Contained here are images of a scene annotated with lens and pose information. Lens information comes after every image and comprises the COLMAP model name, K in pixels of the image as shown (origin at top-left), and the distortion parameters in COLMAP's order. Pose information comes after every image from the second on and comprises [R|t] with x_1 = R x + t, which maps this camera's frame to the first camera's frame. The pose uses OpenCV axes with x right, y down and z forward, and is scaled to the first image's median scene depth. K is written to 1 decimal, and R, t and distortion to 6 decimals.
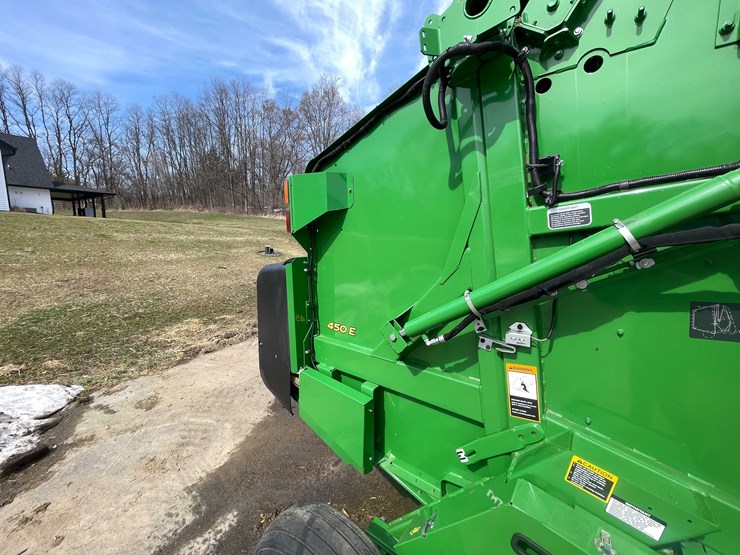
lens RADIAL K [[297.4, 0, 369.7], [0, 297.4, 276.6], [0, 0, 1]] dist [-0.002903, 0.000479]
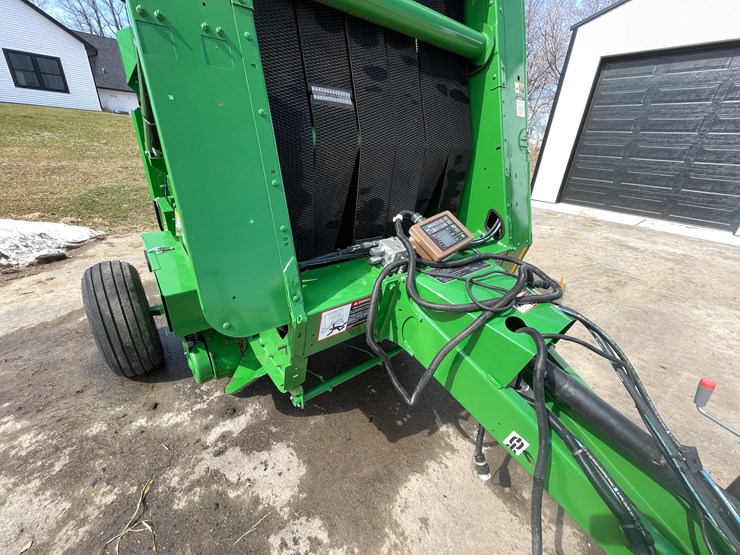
lens RADIAL K [[297.4, 0, 369.6], [0, 297.4, 276.8], [0, 0, 1]] dist [-0.002903, 0.000479]
pose [[0.972768, 0.126179, -0.194424, 0.614976], [-0.073248, 0.963198, 0.258619, 0.136378], [0.219901, -0.237335, 0.946211, -0.110821]]
